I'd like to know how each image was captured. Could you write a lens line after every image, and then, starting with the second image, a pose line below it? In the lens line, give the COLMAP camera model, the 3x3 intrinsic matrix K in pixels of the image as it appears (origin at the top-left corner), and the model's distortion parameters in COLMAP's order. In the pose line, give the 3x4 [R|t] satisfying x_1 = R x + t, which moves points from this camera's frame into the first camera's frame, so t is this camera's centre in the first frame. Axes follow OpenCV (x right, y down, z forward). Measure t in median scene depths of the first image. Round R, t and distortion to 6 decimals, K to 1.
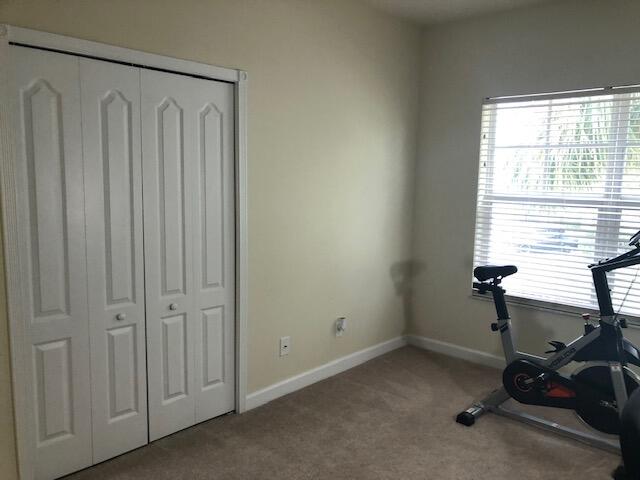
lens RADIAL K [[519.8, 0, 320.0], [0, 519.8, 240.0], [0, 0, 1]] dist [0.001870, -0.009723]
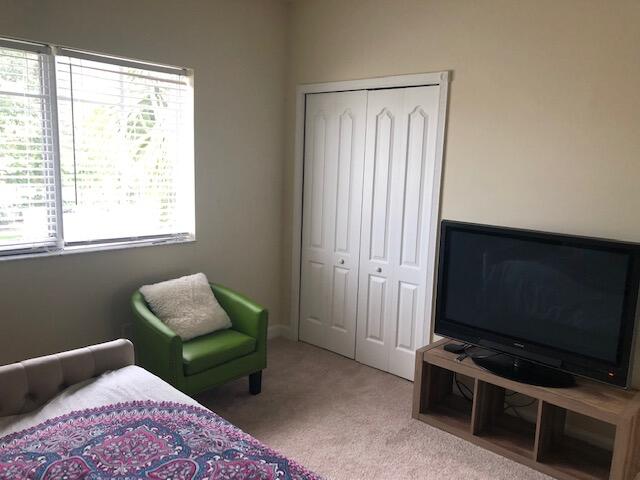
lens RADIAL K [[519.8, 0, 320.0], [0, 519.8, 240.0], [0, 0, 1]] dist [0.001870, -0.009723]
pose [[-0.013965, 0.135294, -0.990707, 1.060938], [-0.152283, 0.978958, 0.135836, -0.102732], [0.988238, 0.152765, 0.006932, 0.868735]]
